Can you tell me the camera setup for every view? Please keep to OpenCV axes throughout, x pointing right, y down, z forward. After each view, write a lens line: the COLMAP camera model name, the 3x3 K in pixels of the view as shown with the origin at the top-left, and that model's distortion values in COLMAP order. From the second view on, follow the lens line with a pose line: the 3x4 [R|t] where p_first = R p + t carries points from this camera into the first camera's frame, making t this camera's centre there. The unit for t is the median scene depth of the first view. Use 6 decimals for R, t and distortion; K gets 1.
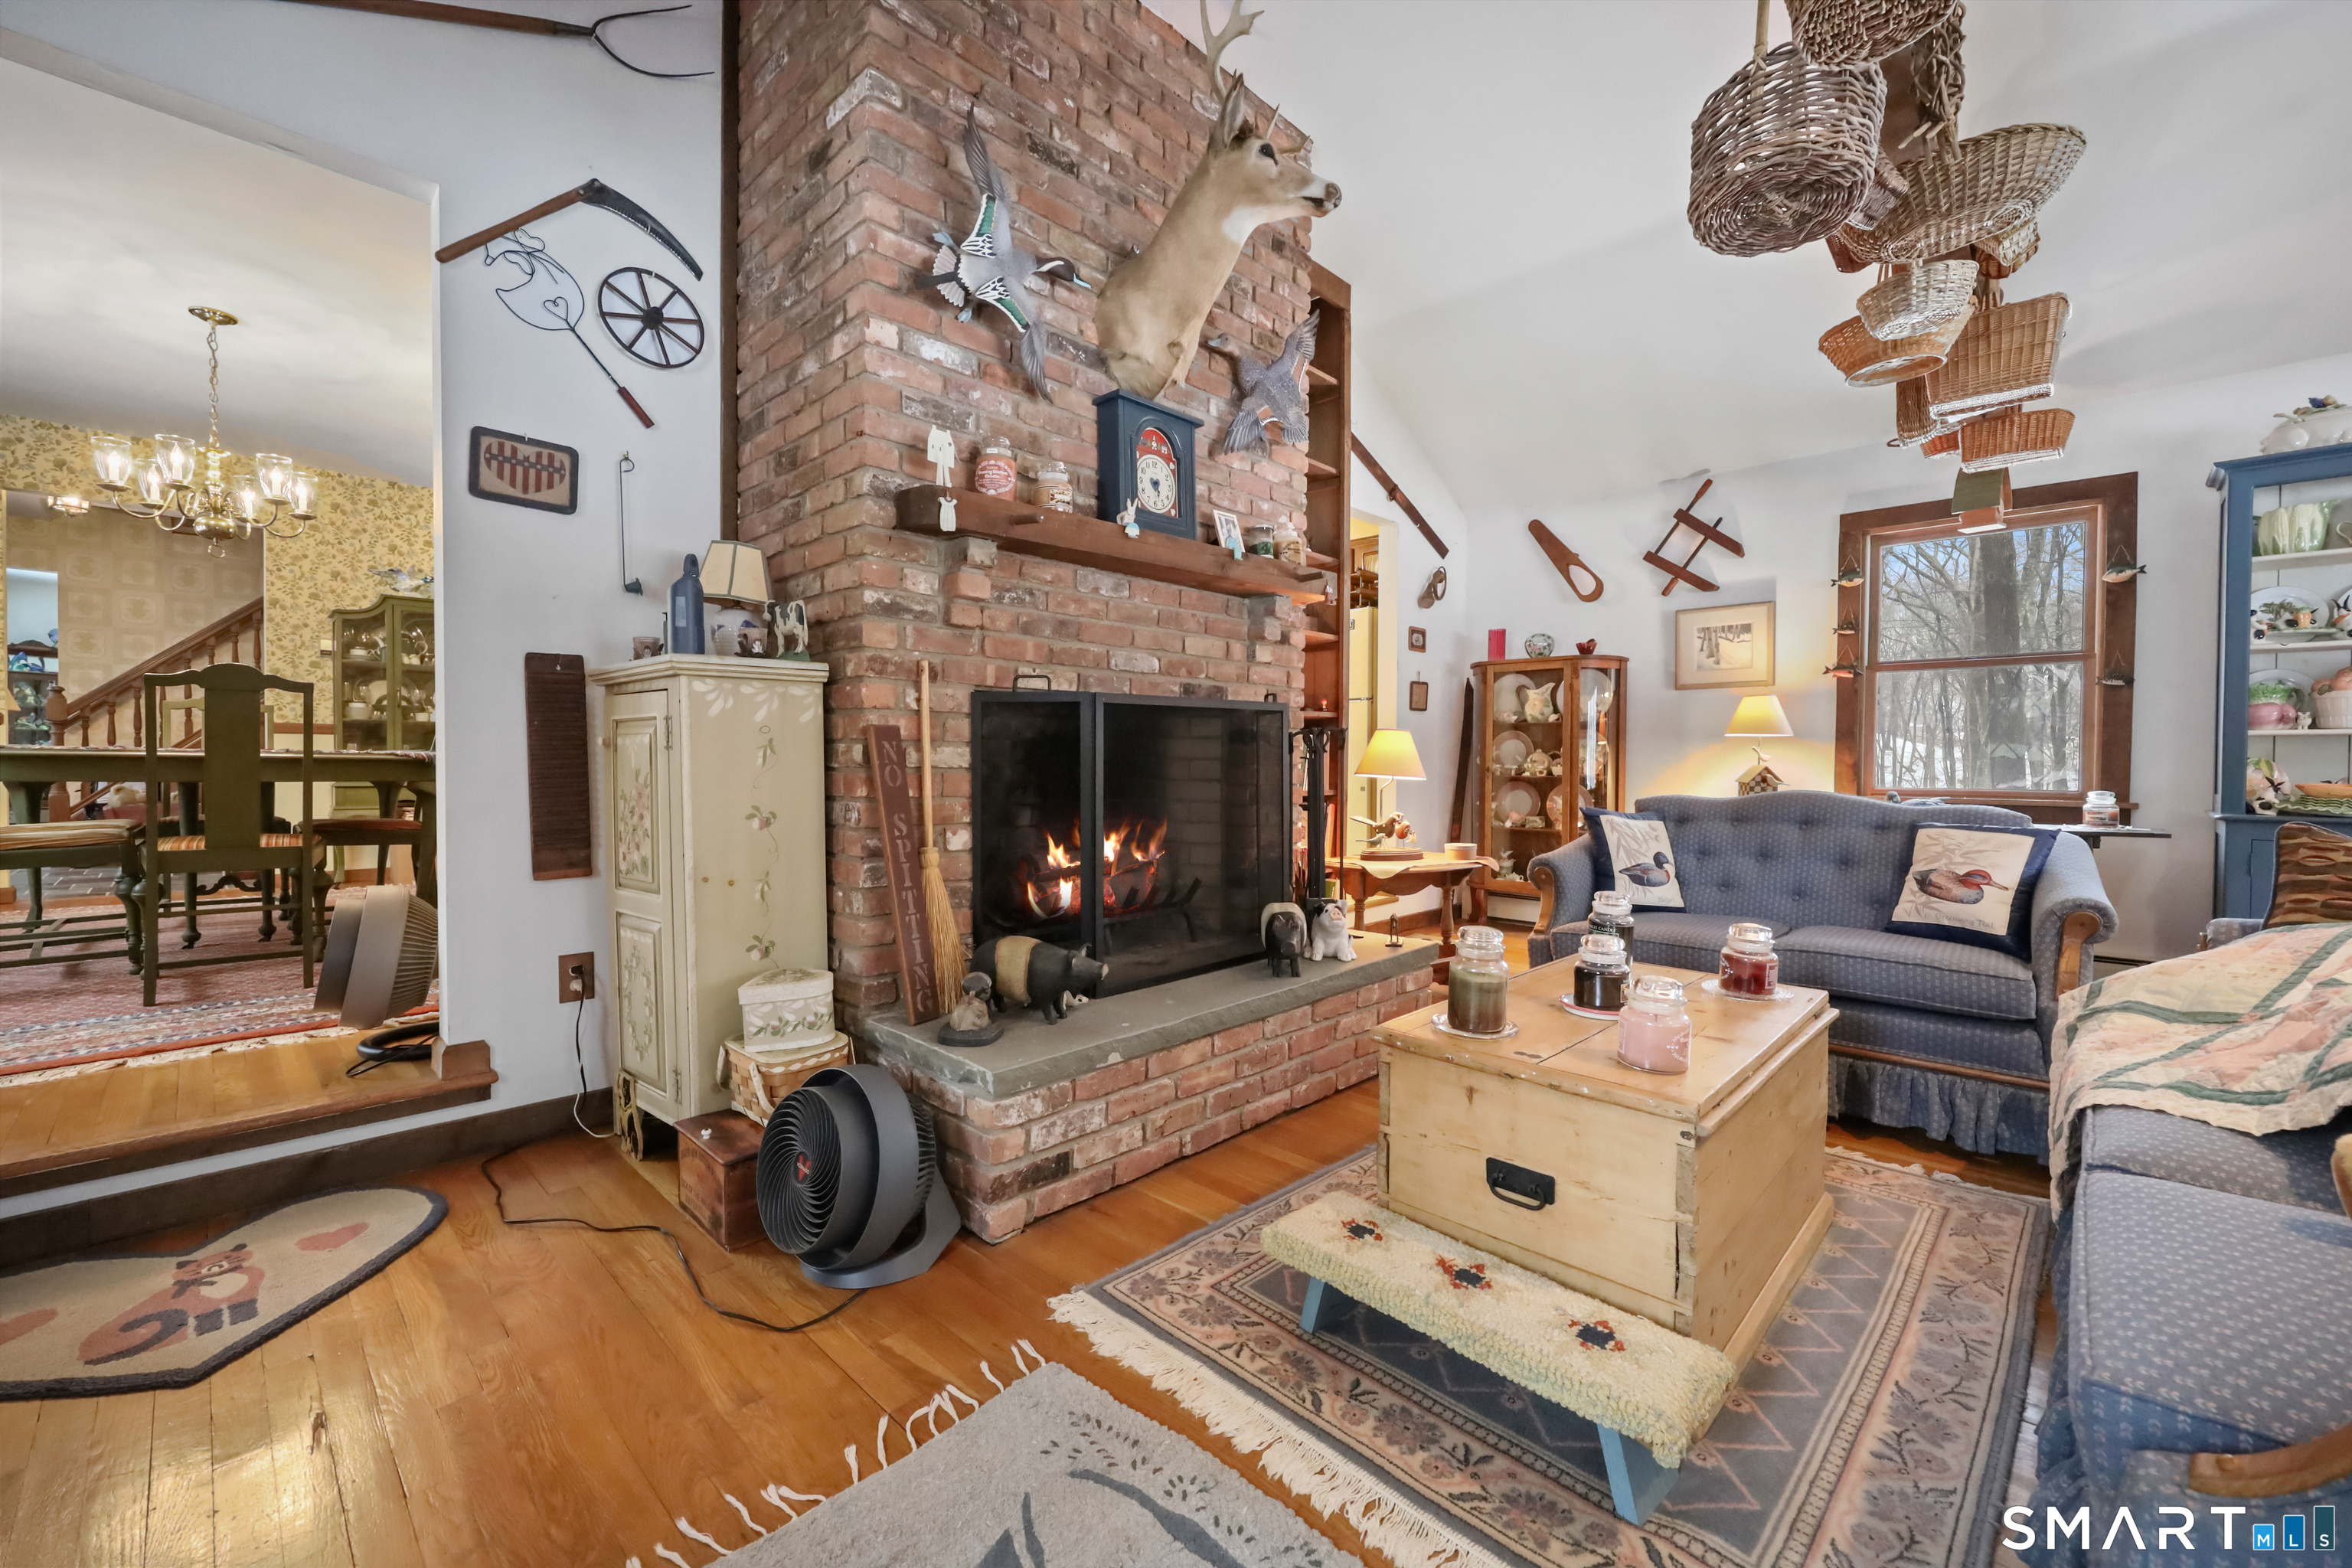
lens RADIAL K [[948.0, 0, 1181.2], [0, 948.0, 778.4], [0, 0, 1]] dist [0.004333, -0.000786]
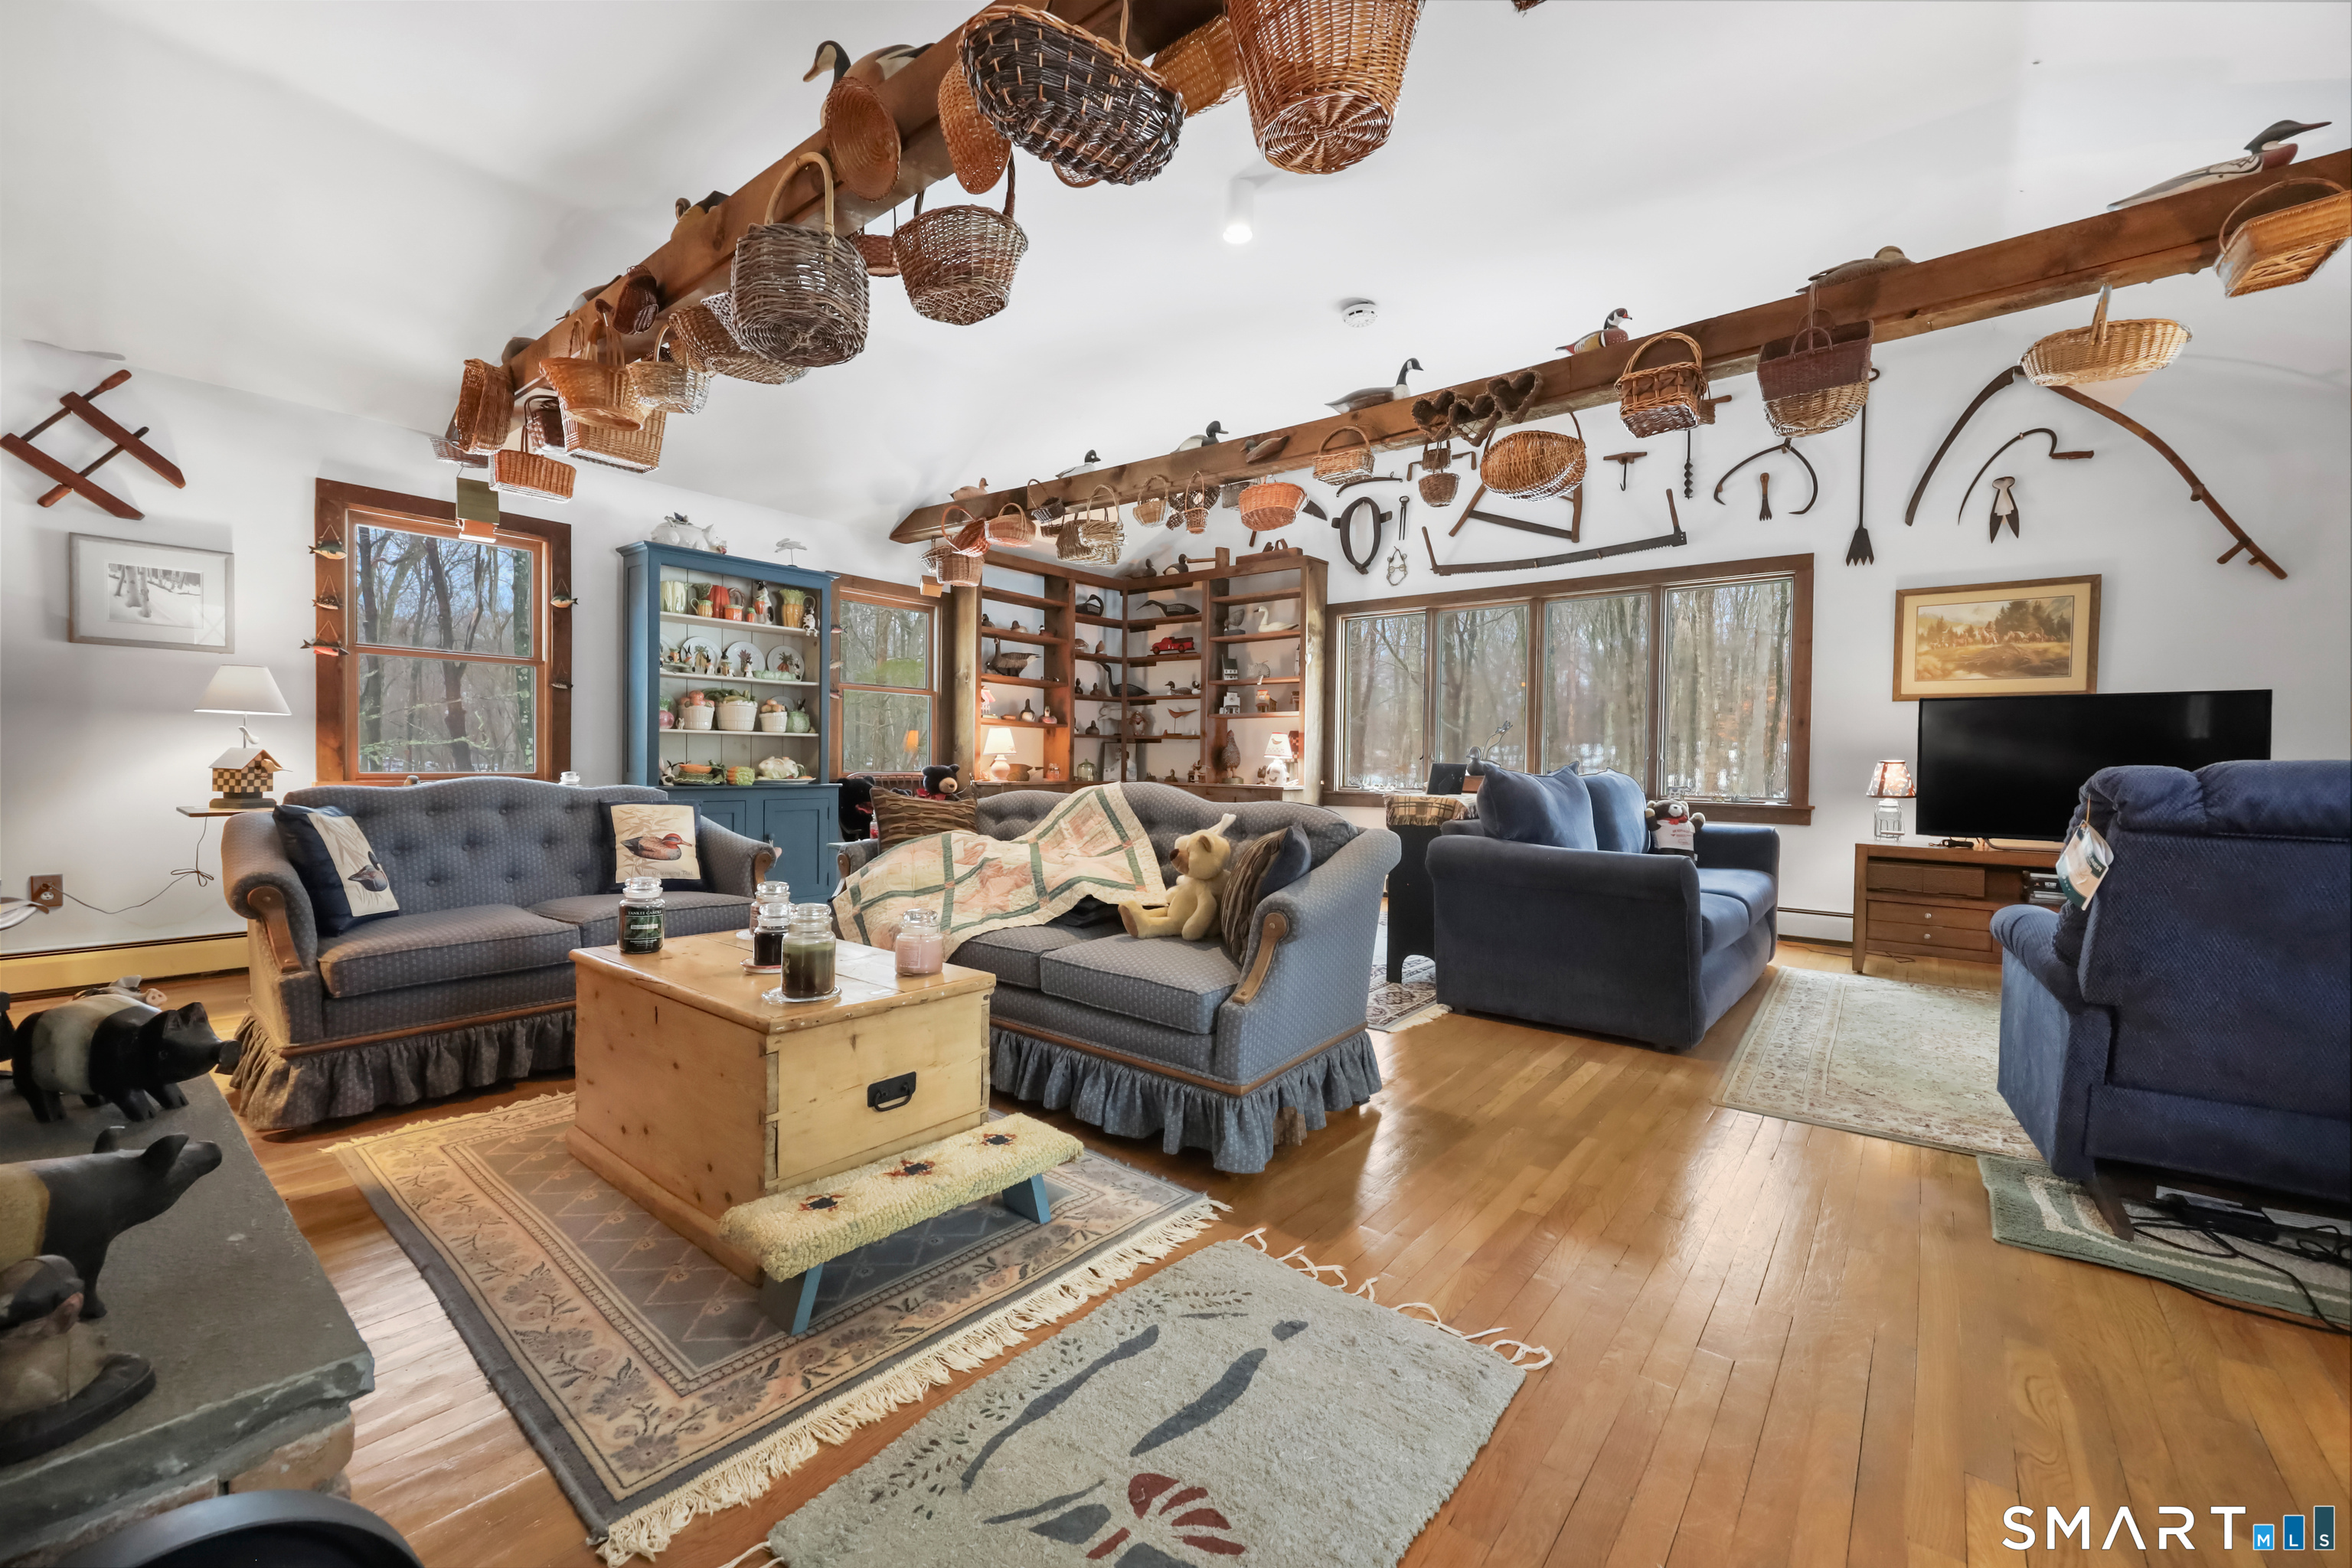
lens RADIAL K [[948.0, 0, 1185.0], [0, 948.0, 784.0], [0, 0, 1]] dist [0.004333, -0.000786]
pose [[-0.099864, -0.031282, 0.994509, -0.429687], [0.002314, 0.999496, 0.031671, -0.009612], [-0.994998, 0.005464, -0.099742, 0.342332]]
